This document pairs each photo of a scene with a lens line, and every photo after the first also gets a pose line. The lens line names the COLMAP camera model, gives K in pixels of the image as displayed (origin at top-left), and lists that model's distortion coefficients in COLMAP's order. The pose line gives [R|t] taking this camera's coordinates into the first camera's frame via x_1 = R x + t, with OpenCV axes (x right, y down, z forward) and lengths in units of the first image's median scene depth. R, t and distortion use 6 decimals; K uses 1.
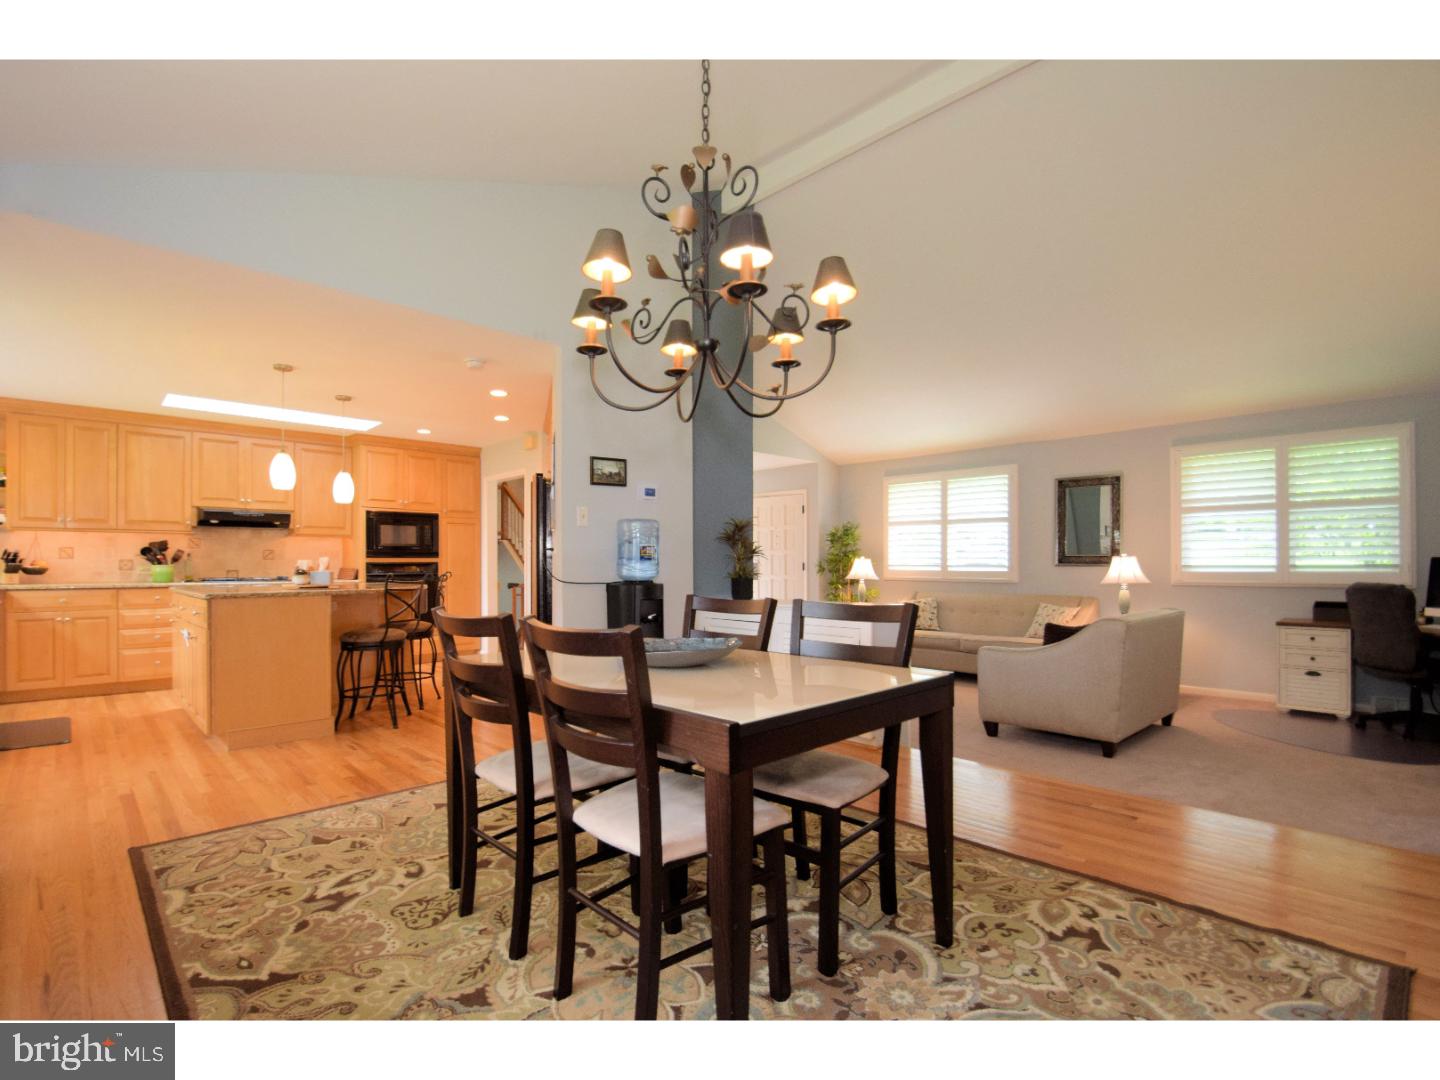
lens RADIAL K [[694.0, 0, 681.9], [0, 694.0, 561.5], [0, 0, 1]] dist [0.015877, -0.020553]
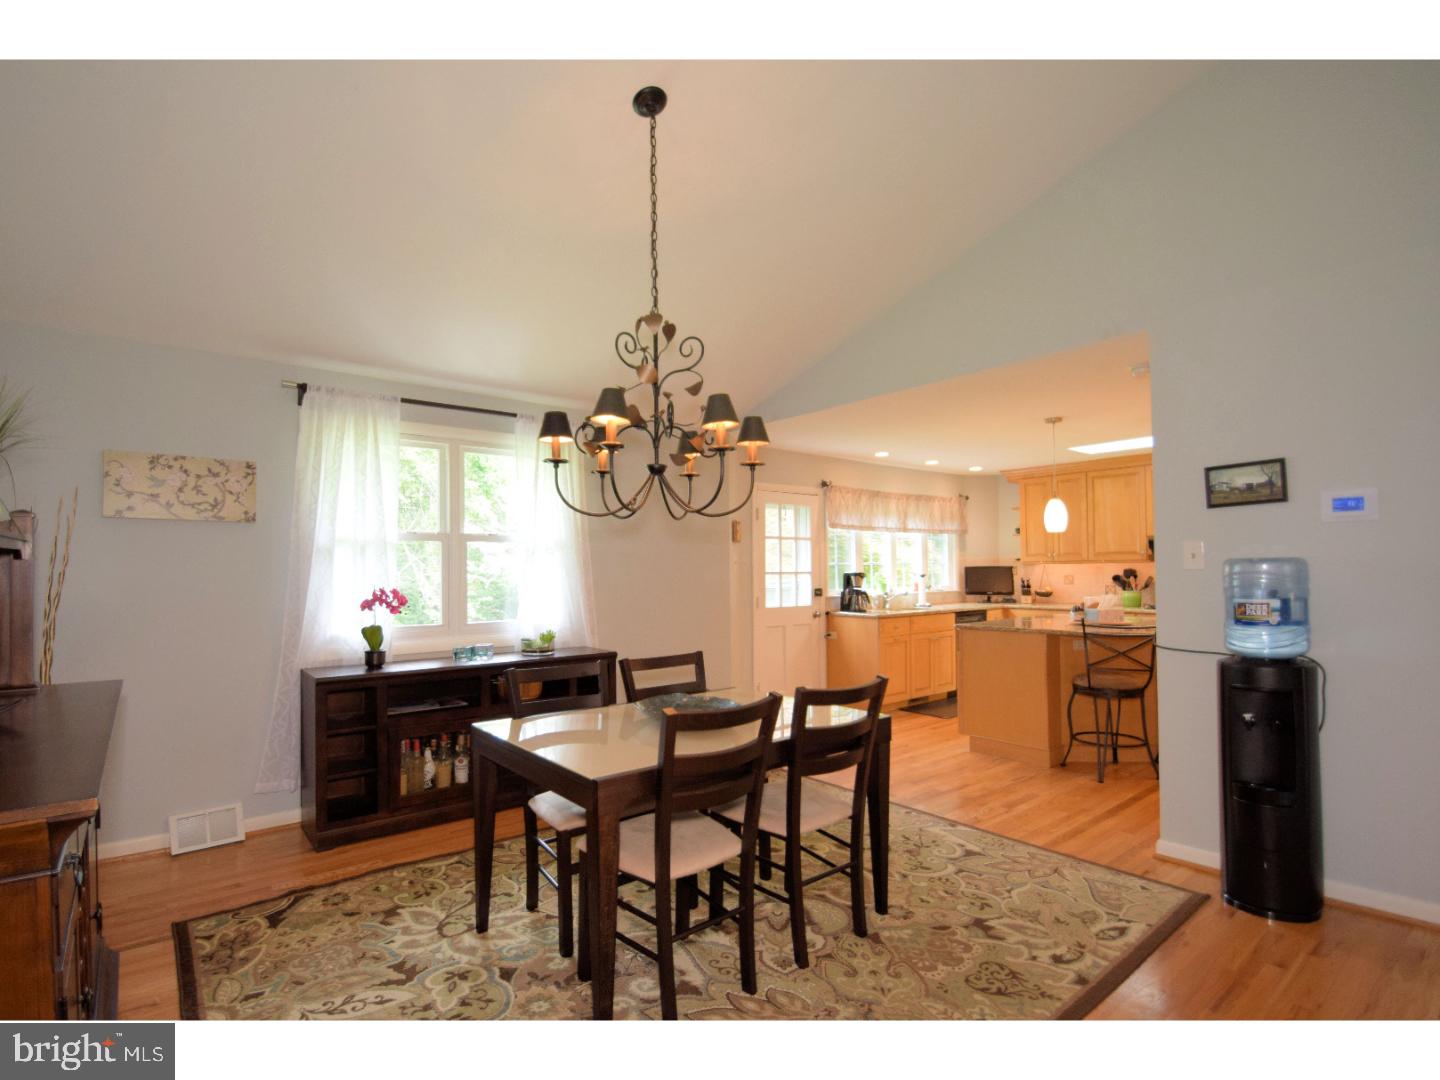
lens RADIAL K [[694.0, 0, 681.9], [0, 694.0, 561.5], [0, 0, 1]] dist [0.015877, -0.020553]
pose [[-0.069890, -0.010746, -0.997497, 0.420970], [0.018275, 0.999760, -0.012051, -0.042641], [0.997387, -0.019071, -0.069677, 0.378557]]
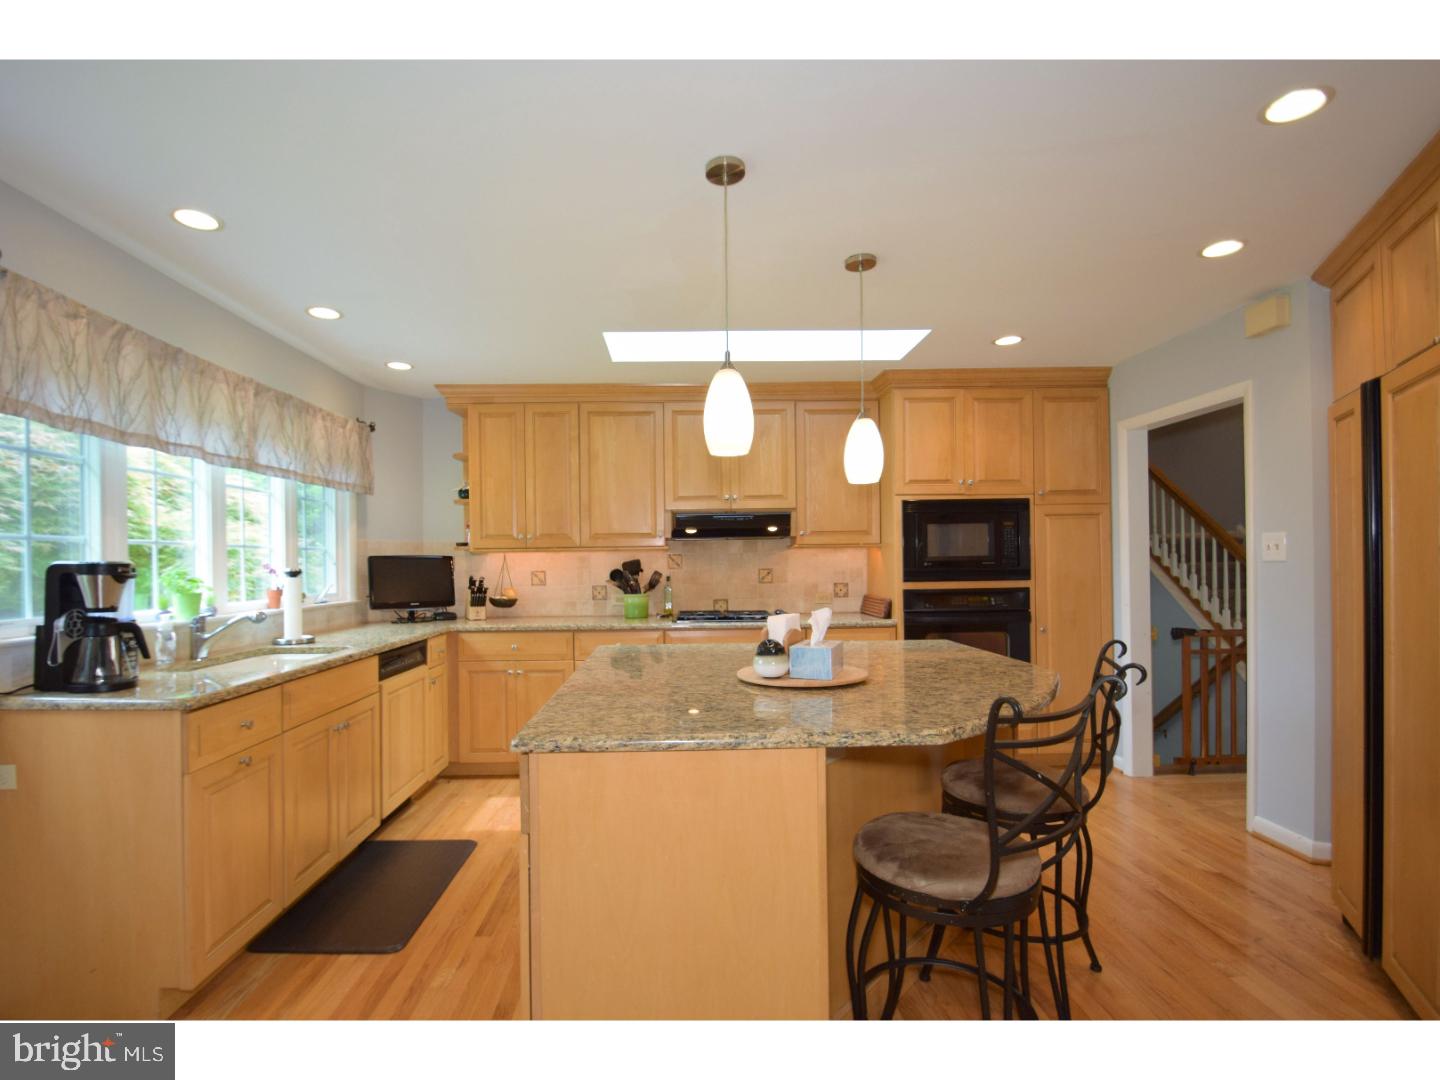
lens RADIAL K [[694.0, 0, 681.9], [0, 694.0, 561.5], [0, 0, 1]] dist [0.015877, -0.020553]
pose [[0.751327, -0.009038, -0.659869, -0.241895], [0.014661, 0.999888, 0.002999, -0.031006], [0.659768, -0.011928, 0.751375, 0.507287]]
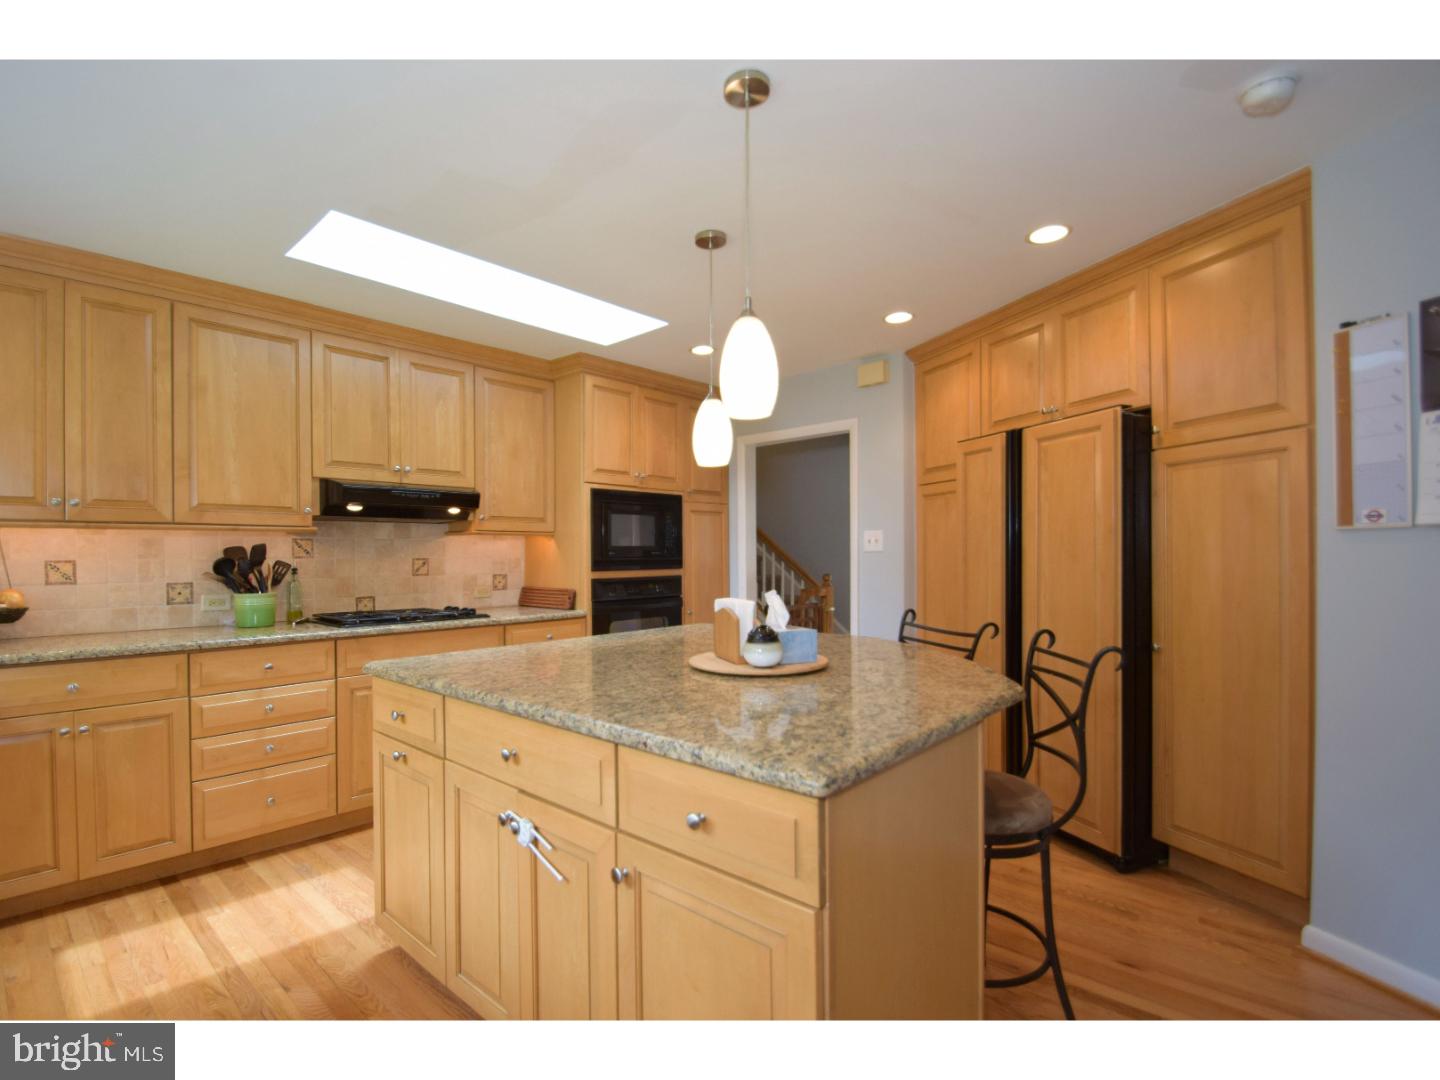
lens RADIAL K [[694.0, 0, 681.9], [0, 694.0, 561.5], [0, 0, 1]] dist [0.015877, -0.020553]
pose [[0.997220, -0.005959, 0.074281, -0.489243], [0.004917, 0.999887, 0.014208, -0.024374], [-0.074357, -0.013803, 0.997136, 0.485548]]
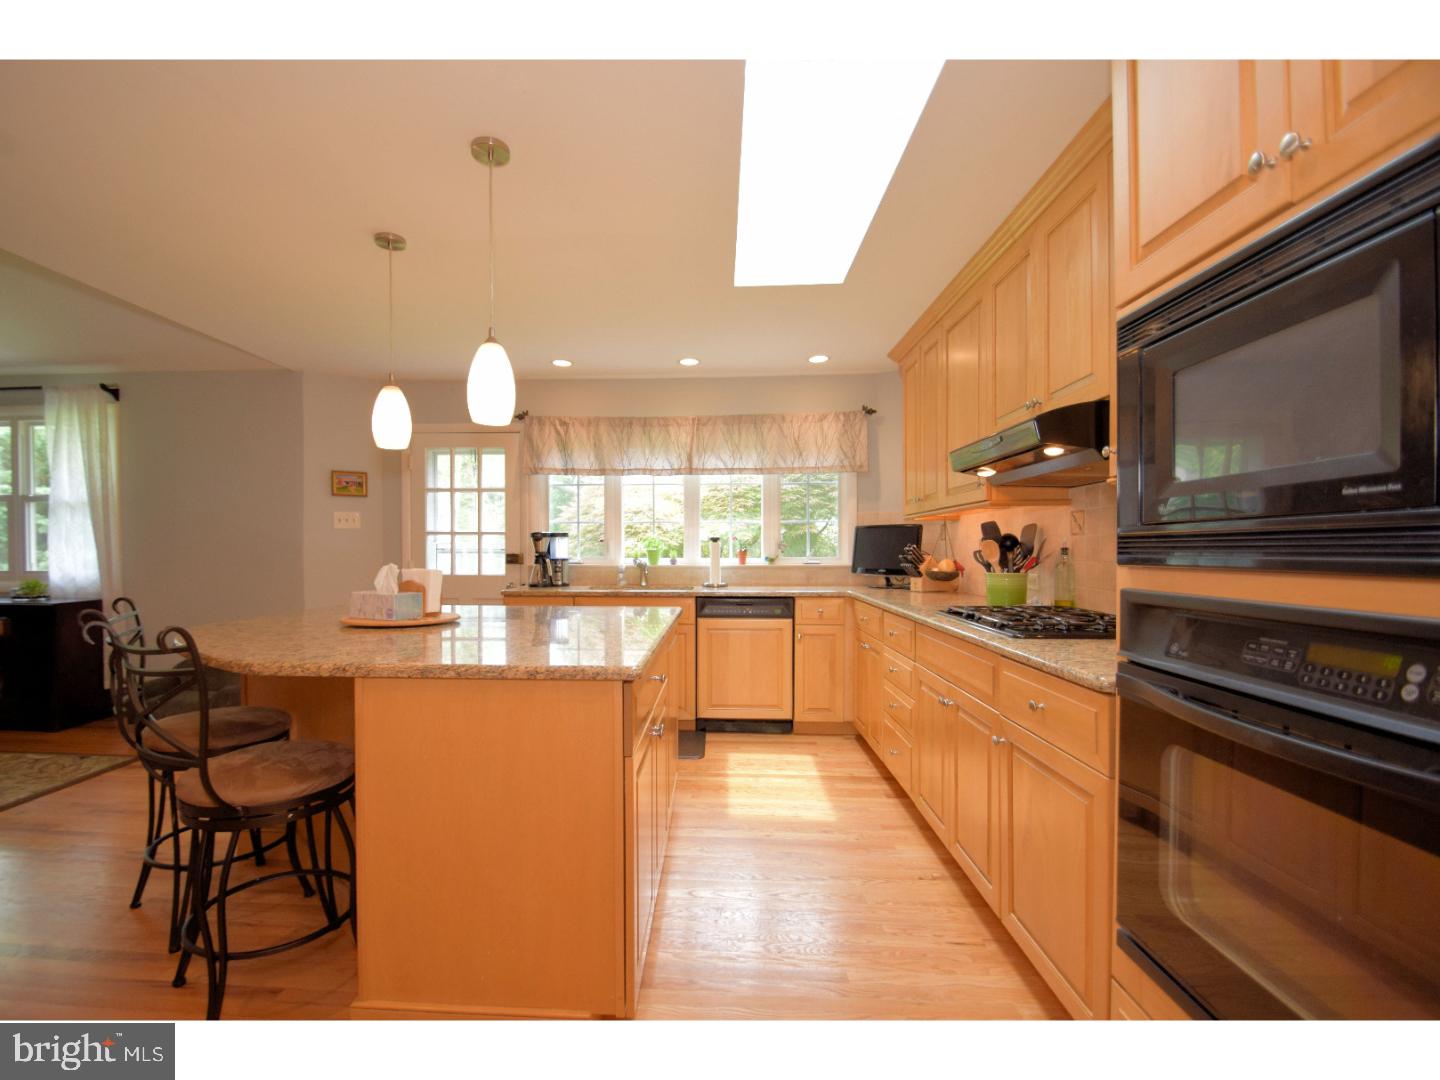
lens RADIAL K [[654.7, 0, 682.6], [0, 654.7, 559.0], [0, 0, 1]] dist [0.040681, -0.030097]
pose [[-0.712293, 0.014336, -0.701736, -0.267903], [0.007419, 0.999889, 0.012897, -0.012077], [0.701843, 0.003981, -0.712320, 1.219349]]
